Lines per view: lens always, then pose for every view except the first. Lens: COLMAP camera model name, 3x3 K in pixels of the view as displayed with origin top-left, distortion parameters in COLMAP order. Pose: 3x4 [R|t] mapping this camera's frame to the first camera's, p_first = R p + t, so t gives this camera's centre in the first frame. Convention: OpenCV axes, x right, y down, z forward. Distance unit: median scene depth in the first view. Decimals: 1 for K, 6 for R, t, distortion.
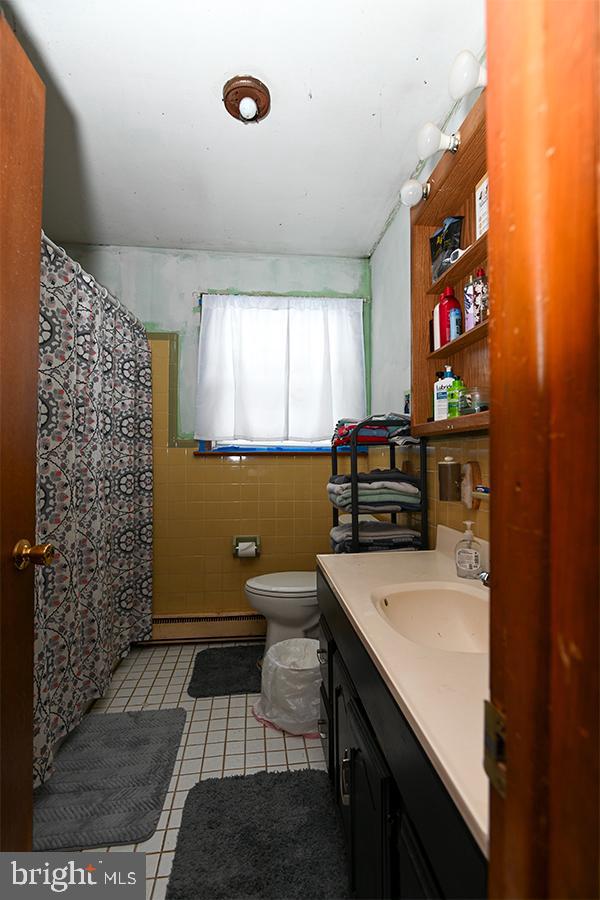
lens RADIAL K [[427.9, 0, 304.5], [0, 427.9, 448.9], [0, 0, 1]] dist [-0.011200, -0.000570]
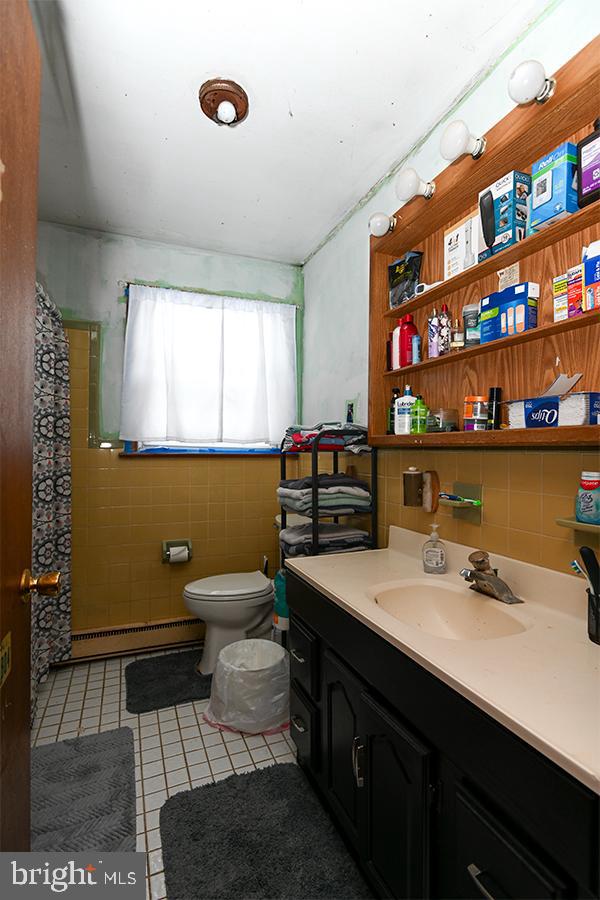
lens RADIAL K [[427.9, 0, 304.5], [0, 427.9, 448.9], [0, 0, 1]] dist [-0.011200, -0.000570]
pose [[0.962468, 0.006592, 0.271316, -0.159980], [-0.011435, 0.999802, 0.016272, -0.029141], [-0.271155, -0.018764, 0.962353, -0.007248]]
